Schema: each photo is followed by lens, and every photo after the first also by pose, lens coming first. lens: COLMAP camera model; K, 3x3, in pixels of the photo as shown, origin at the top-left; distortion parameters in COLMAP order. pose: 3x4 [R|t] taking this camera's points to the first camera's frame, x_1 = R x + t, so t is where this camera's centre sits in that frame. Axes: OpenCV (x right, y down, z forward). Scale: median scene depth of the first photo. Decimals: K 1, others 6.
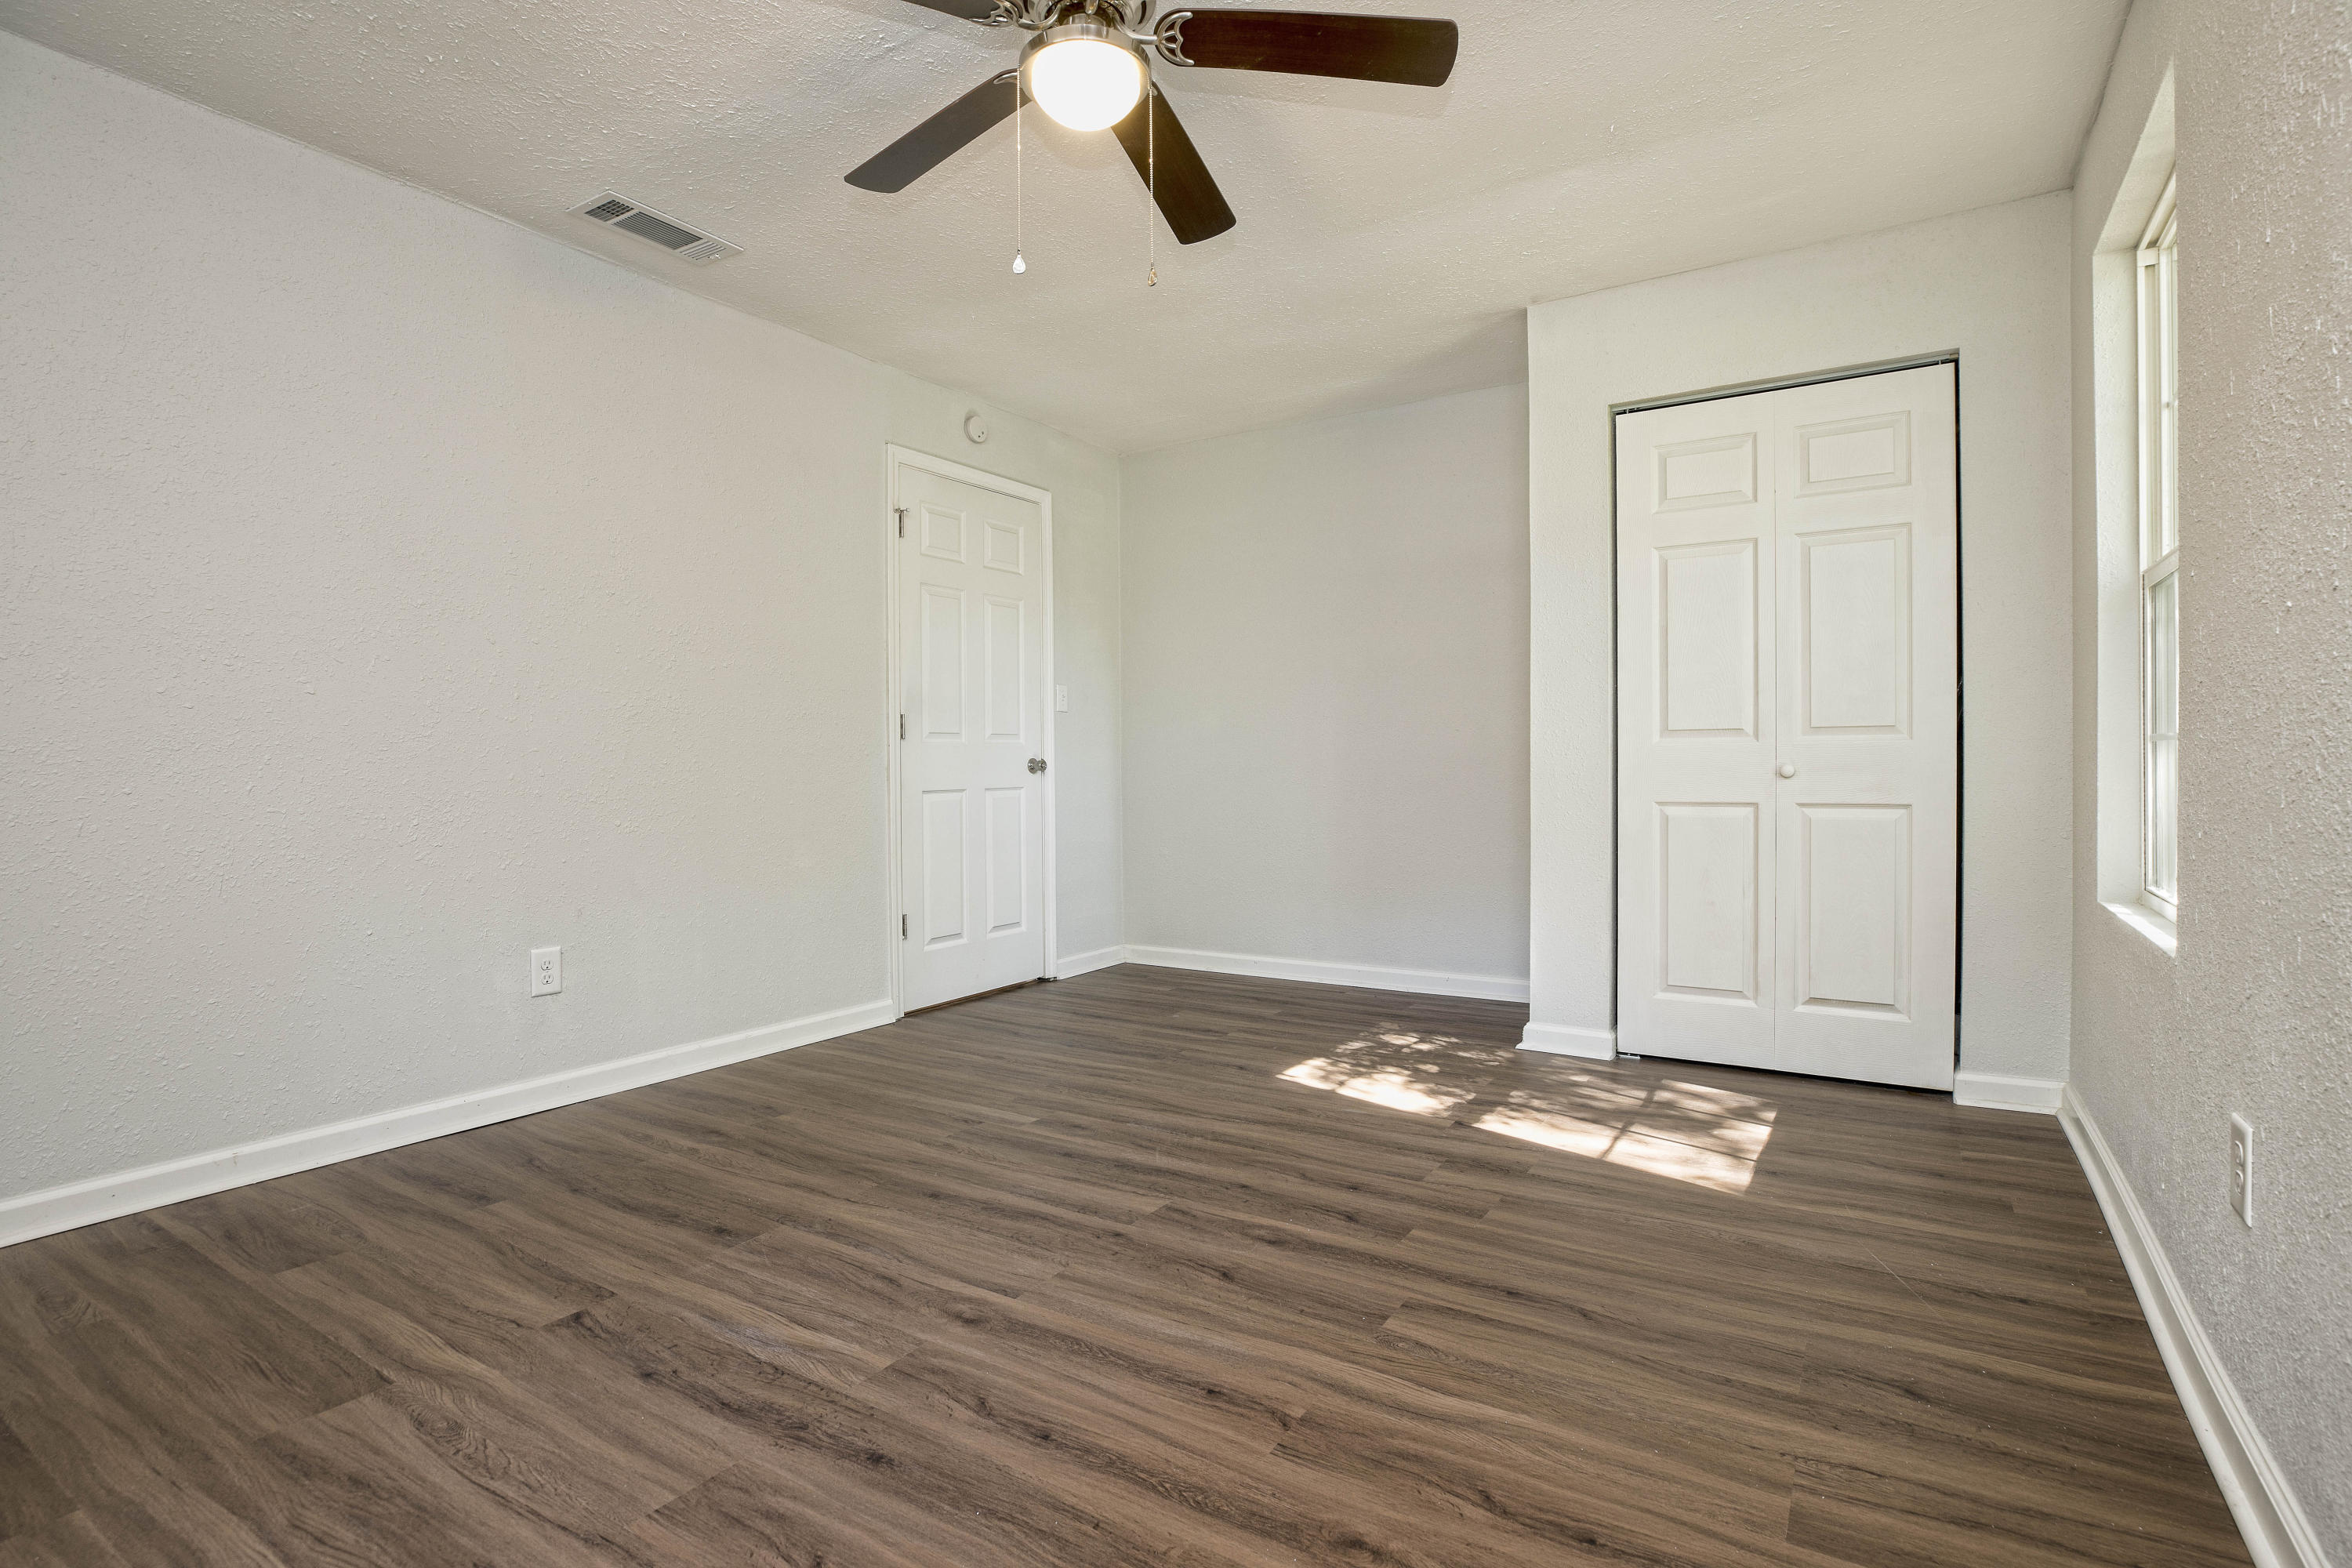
lens RADIAL K [[1133.7, 0, 1194.8], [0, 1133.7, 780.9], [0, 0, 1]] dist [-0.042292, 0.012207]
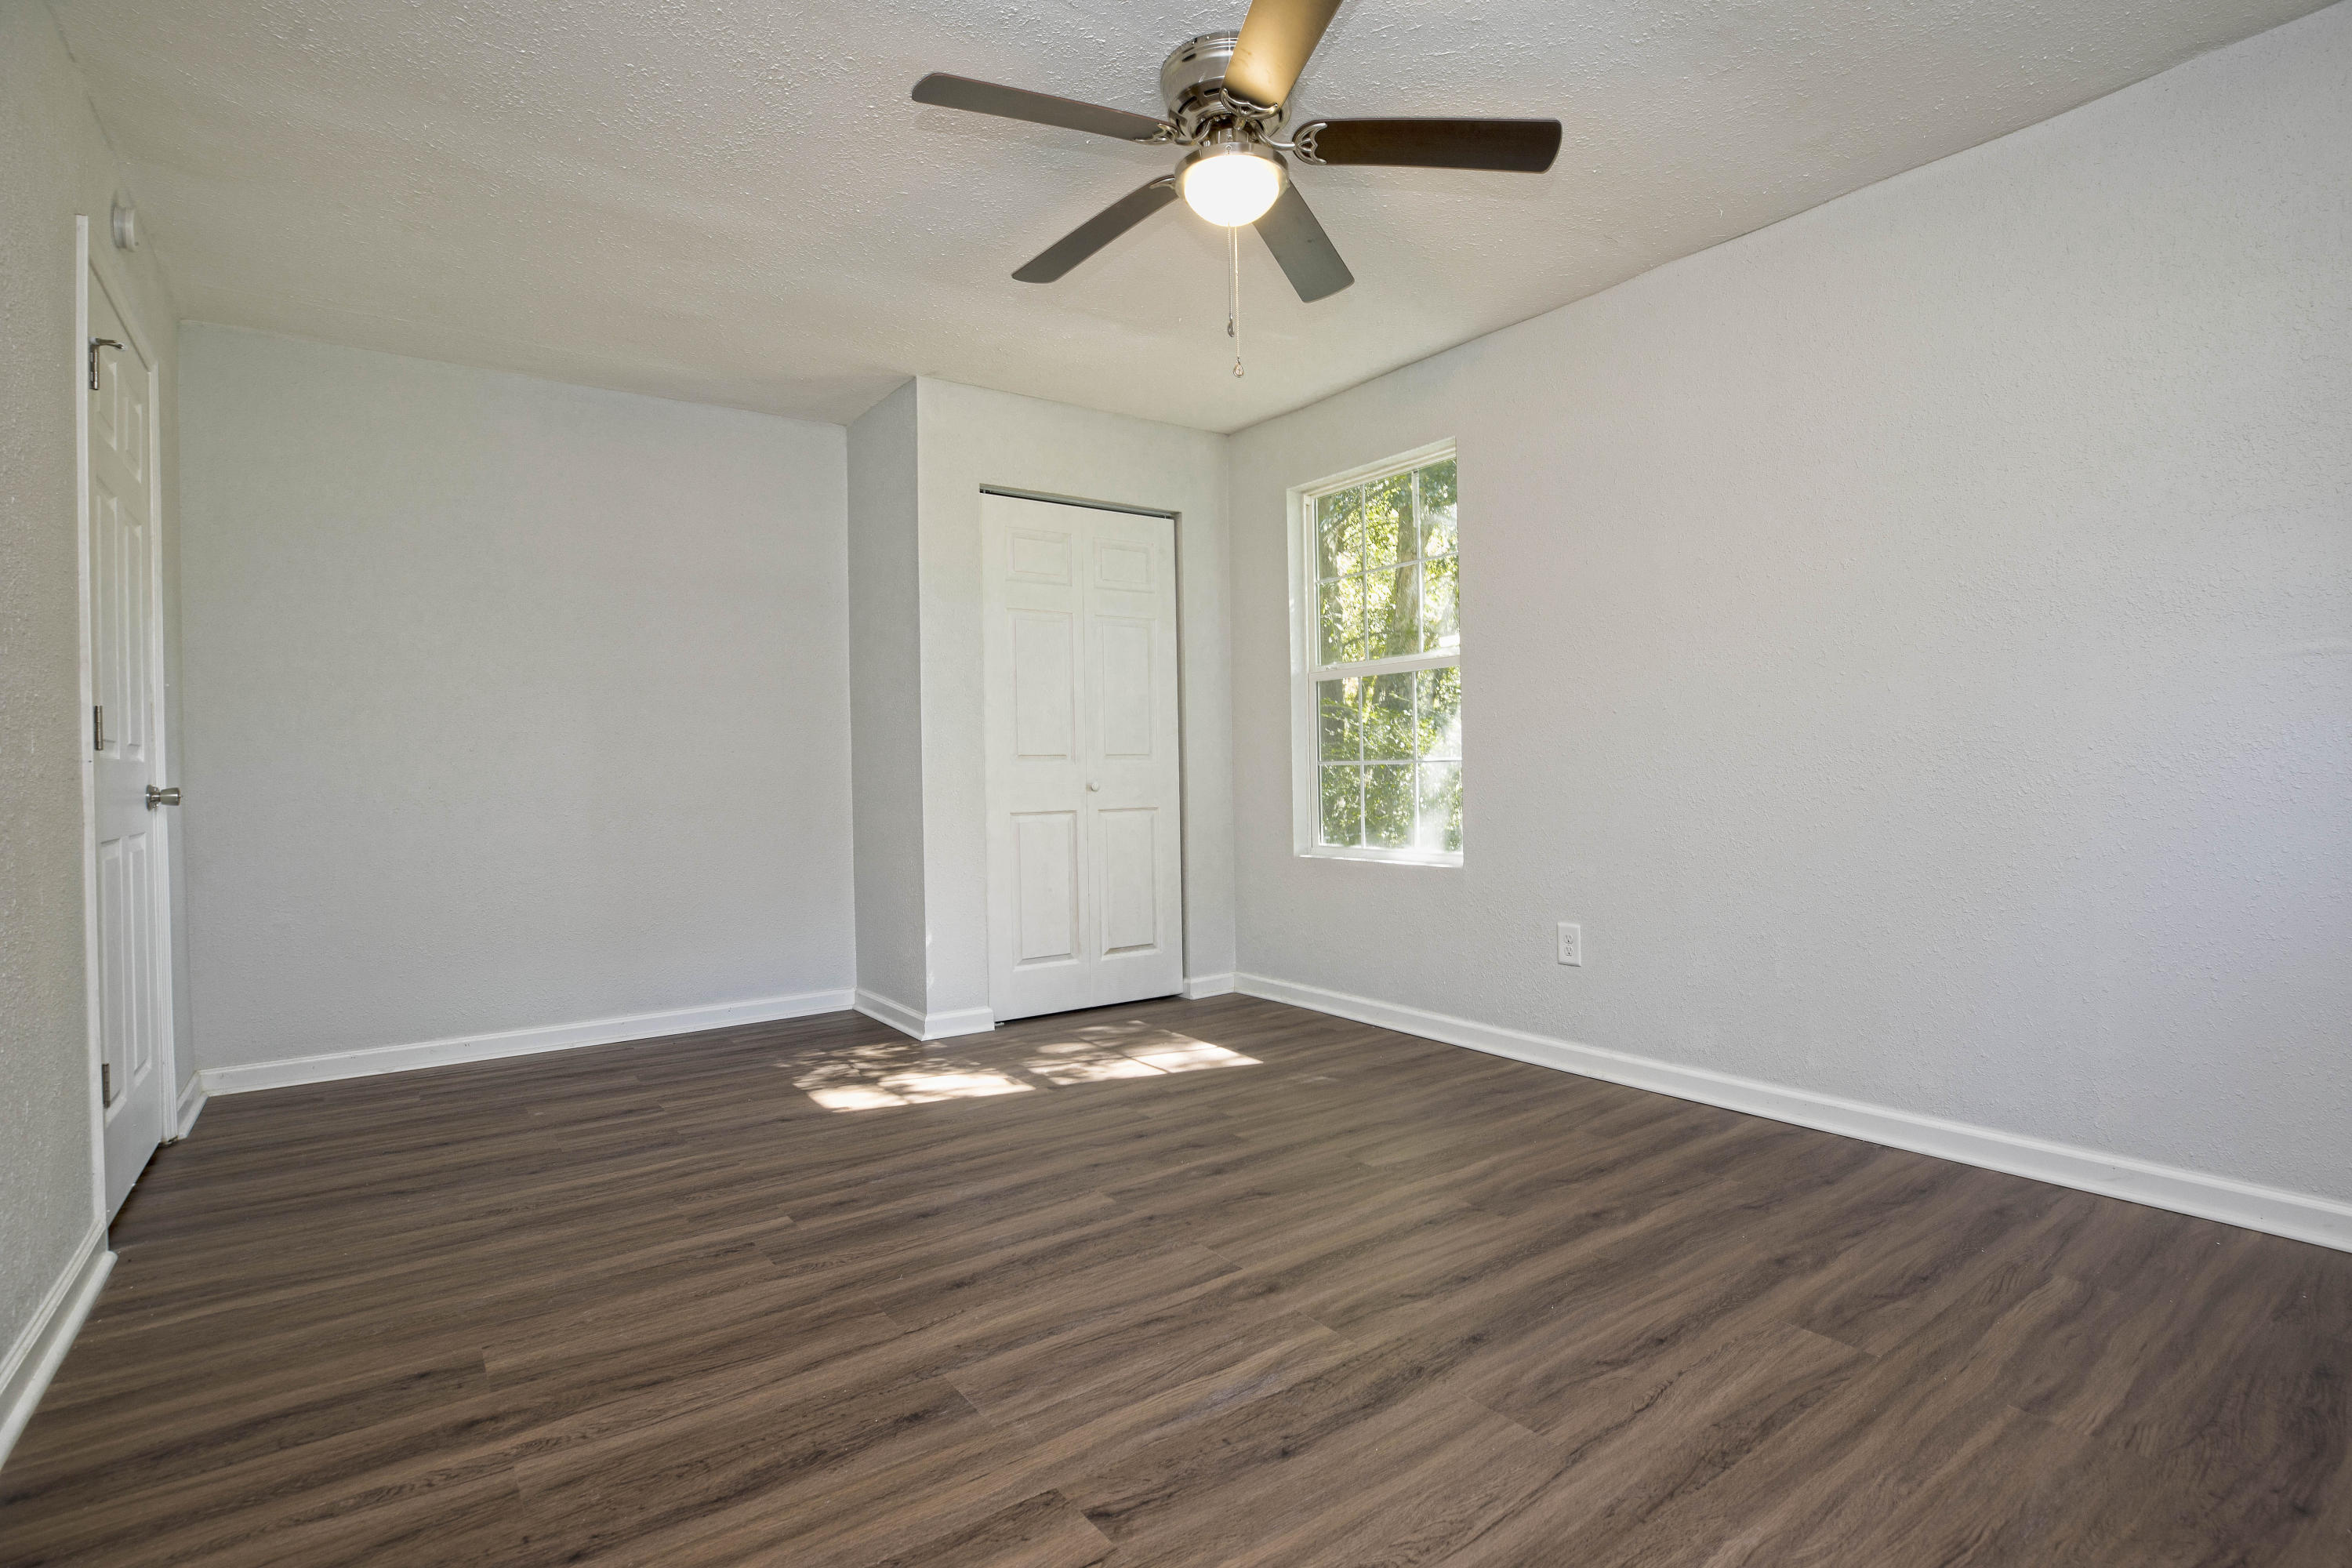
lens RADIAL K [[1133.7, 0, 1190.3], [0, 1133.7, 784.1], [0, 0, 1]] dist [-0.042292, 0.012207]
pose [[0.364745, -0.007098, 0.931081, -1.004178], [0.026942, 0.999633, -0.002934, -0.006112], [-0.930718, 0.026155, 0.364802, 0.536168]]
